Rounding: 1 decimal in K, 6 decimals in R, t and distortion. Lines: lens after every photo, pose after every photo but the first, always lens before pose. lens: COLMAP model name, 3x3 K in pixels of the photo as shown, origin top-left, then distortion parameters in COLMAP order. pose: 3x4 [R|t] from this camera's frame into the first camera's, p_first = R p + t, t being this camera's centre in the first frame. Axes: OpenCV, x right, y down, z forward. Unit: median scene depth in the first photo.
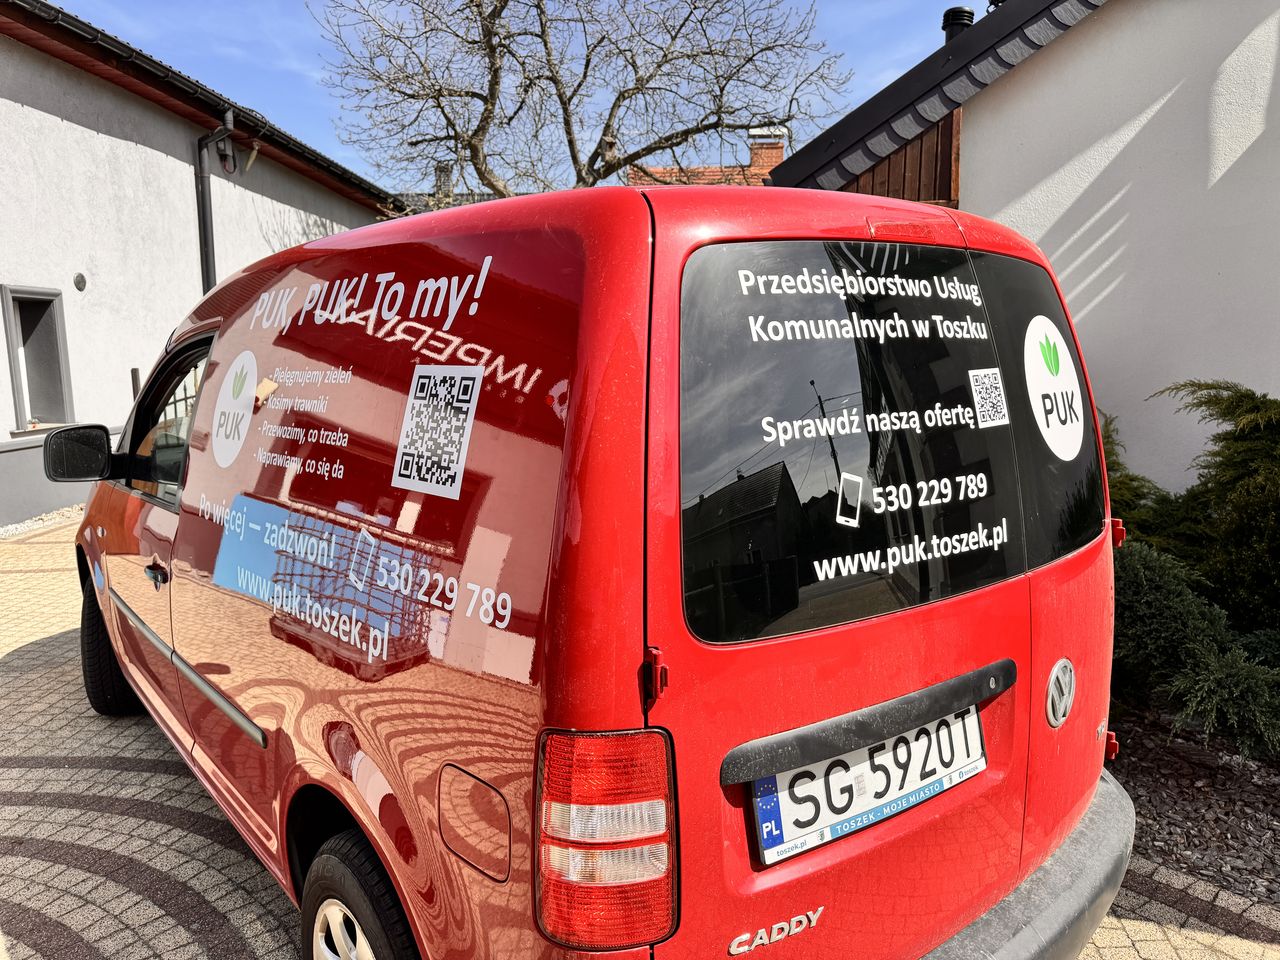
lens RADIAL K [[921.5, 0, 646.5], [0, 921.5, 477.4], [0, 0, 1]] dist [0.088265, -0.110244]
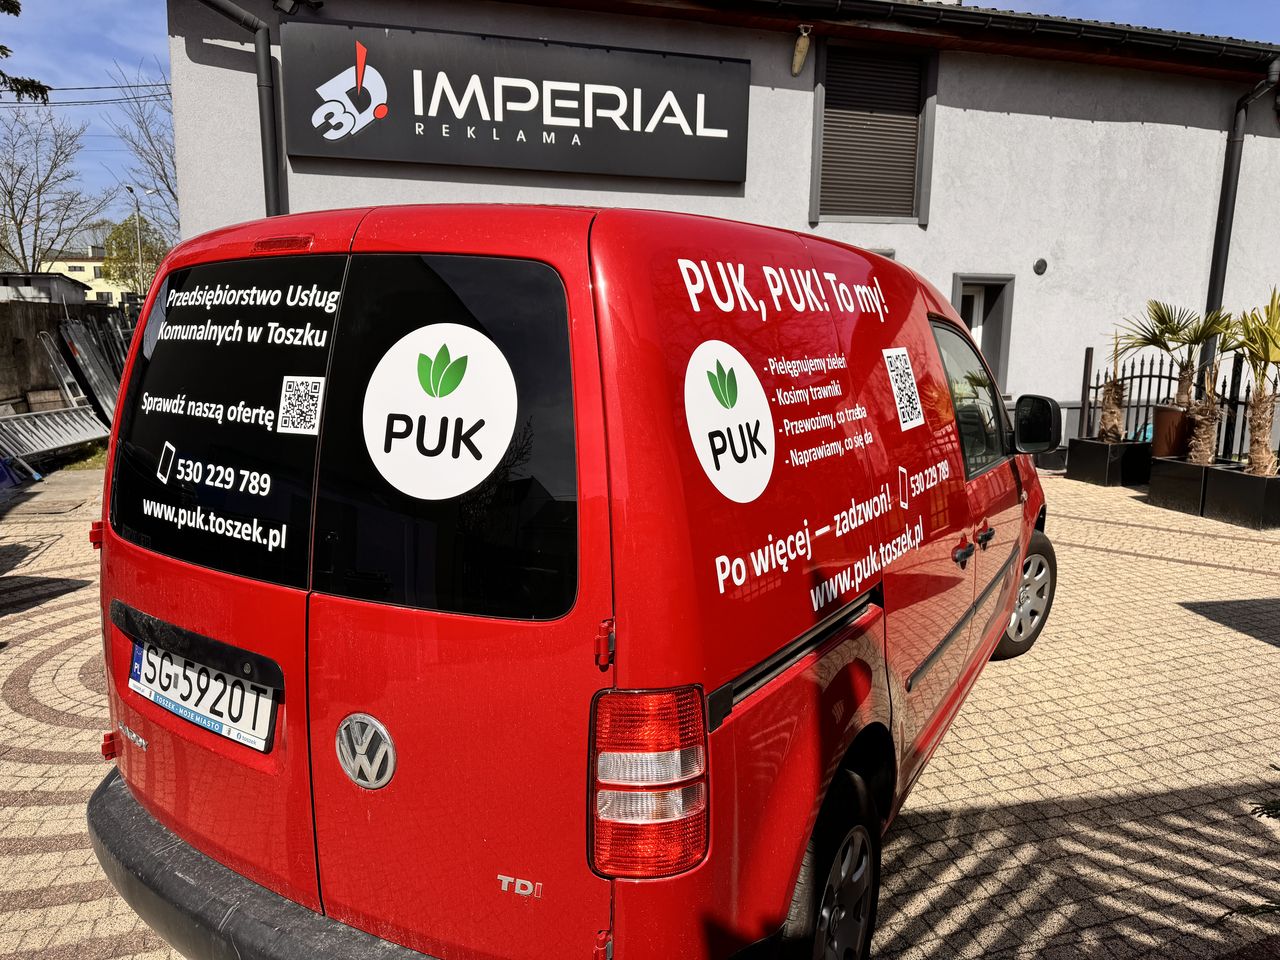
lens RADIAL K [[921.5, 0, 646.5], [0, 921.5, 477.4], [0, 0, 1]] dist [0.088265, -0.110244]
pose [[0.314691, 0.170443, -0.933766, 1.489752], [-0.144072, 0.980925, 0.130497, -0.201309], [0.938197, 0.093463, 0.333244, 1.061338]]
